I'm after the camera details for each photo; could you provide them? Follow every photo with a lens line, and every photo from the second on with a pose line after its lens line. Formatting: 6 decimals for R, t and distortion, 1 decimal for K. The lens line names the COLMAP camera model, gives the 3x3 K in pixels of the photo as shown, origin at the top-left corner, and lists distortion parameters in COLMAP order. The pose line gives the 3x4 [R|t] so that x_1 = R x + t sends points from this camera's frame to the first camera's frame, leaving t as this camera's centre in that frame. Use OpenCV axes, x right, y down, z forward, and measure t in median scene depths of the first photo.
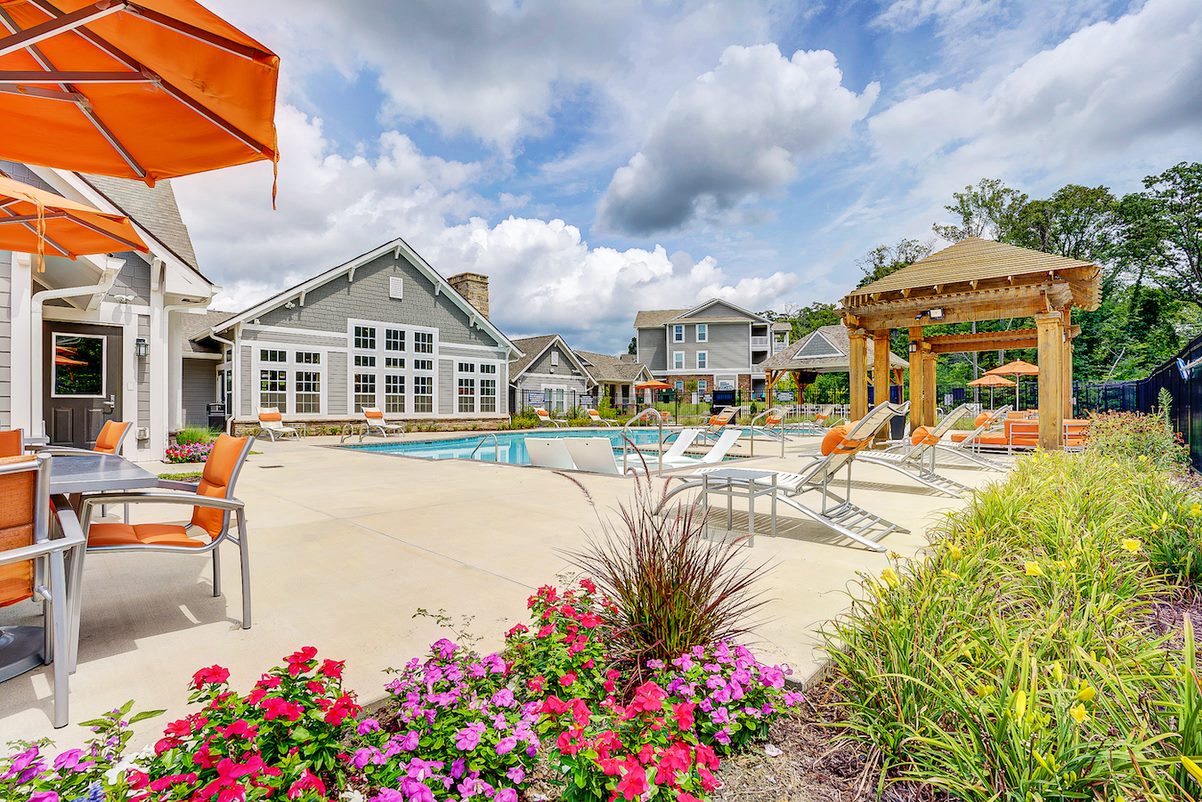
lens RADIAL K [[558.6, 0, 580.6], [0, 558.6, 406.1], [0, 0, 1]] dist [0.016872, -0.000132]
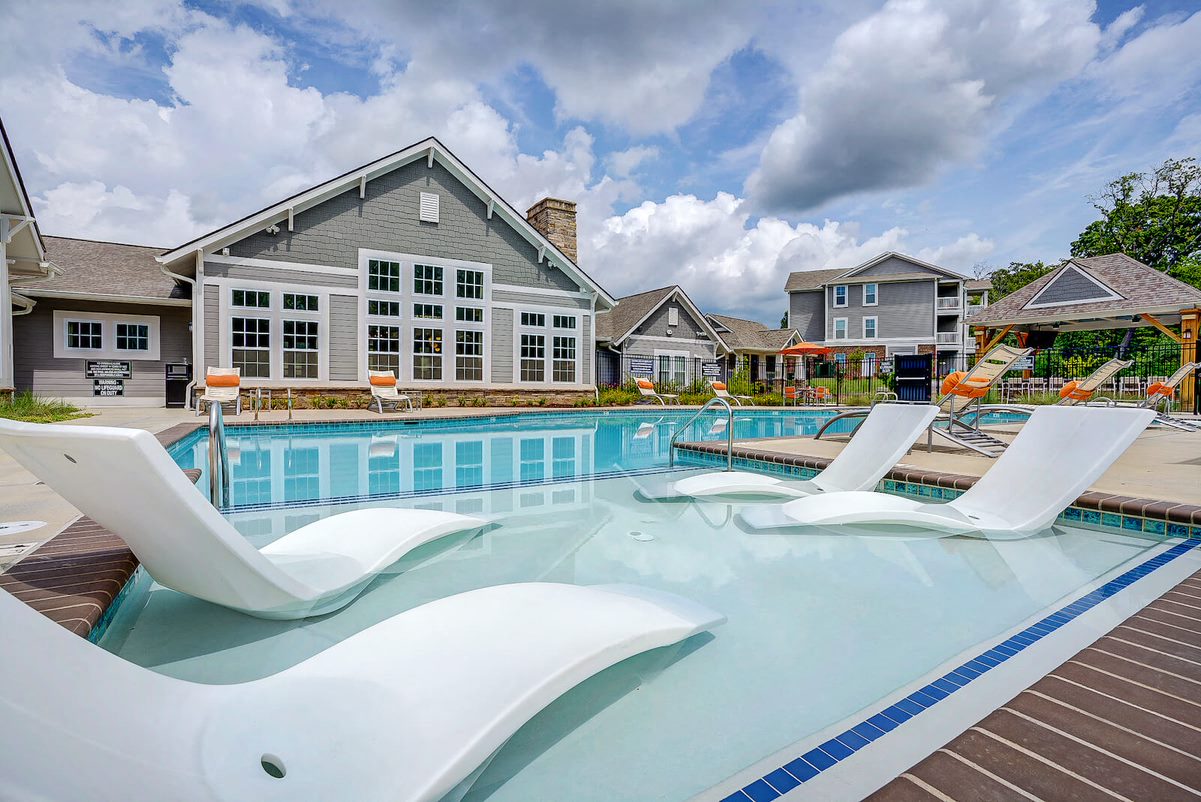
lens RADIAL K [[554.7, 0, 600.5], [0, 554.7, 401.0], [0, 0, 1]] dist [-0.040406, -0.000062]
pose [[0.973272, 0.013263, -0.229274, 0.047204], [-0.007440, 0.999628, 0.026244, 0.016877], [0.229537, -0.023836, 0.973008, 0.319019]]
